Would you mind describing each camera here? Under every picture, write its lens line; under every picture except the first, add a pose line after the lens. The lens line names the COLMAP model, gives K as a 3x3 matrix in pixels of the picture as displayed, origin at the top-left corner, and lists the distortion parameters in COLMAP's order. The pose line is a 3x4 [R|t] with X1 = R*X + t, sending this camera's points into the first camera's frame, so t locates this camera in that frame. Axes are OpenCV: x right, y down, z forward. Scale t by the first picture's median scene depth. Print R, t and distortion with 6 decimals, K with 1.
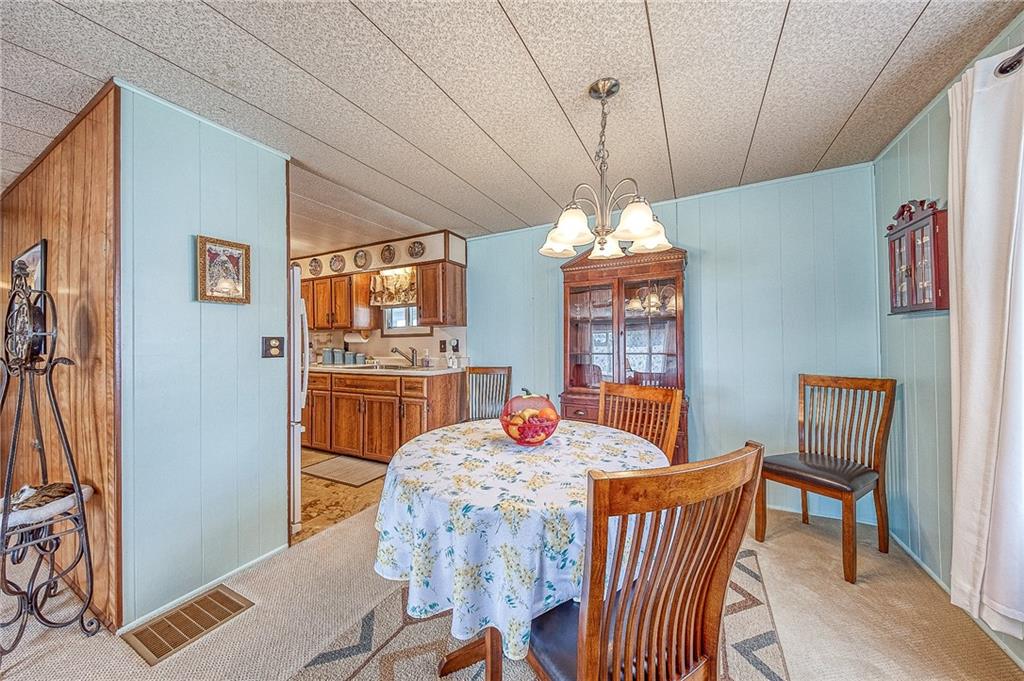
lens RADIAL K [[349.2, 0, 510.4], [0, 349.2, 337.3], [0, 0, 1]] dist [0.040361, -0.015189]
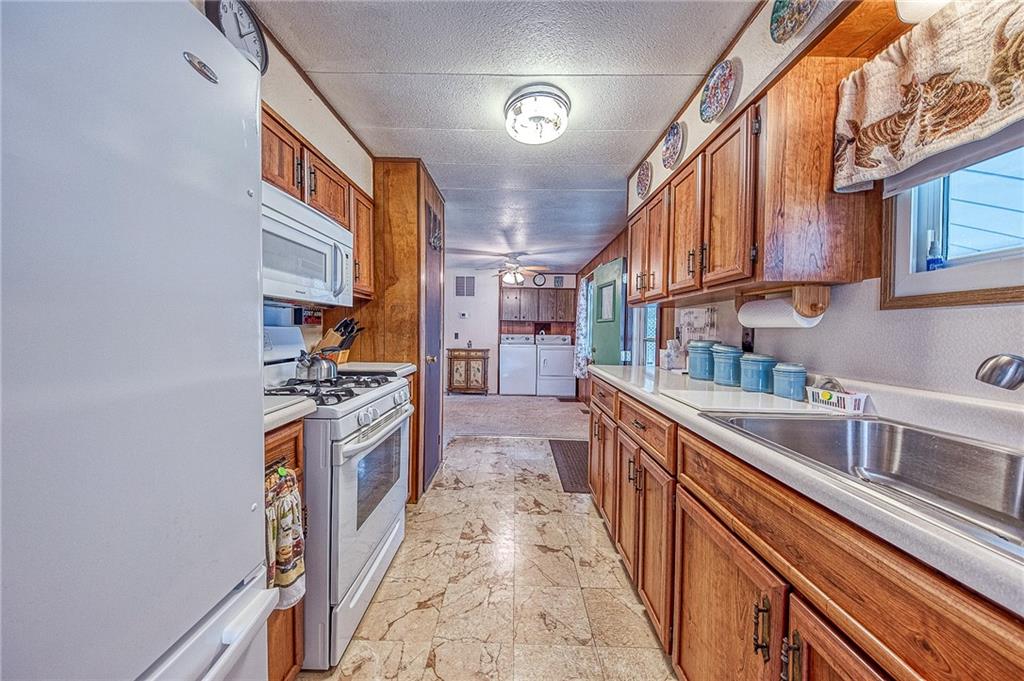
lens RADIAL K [[349.2, 0, 510.4], [0, 349.2, 337.3], [0, 0, 1]] dist [0.040361, -0.015189]
pose [[0.459955, 0.024343, -0.887609, -0.264526], [-0.005421, 0.999682, 0.024608, 0.017916], [0.887926, -0.006507, 0.459941, 0.645825]]
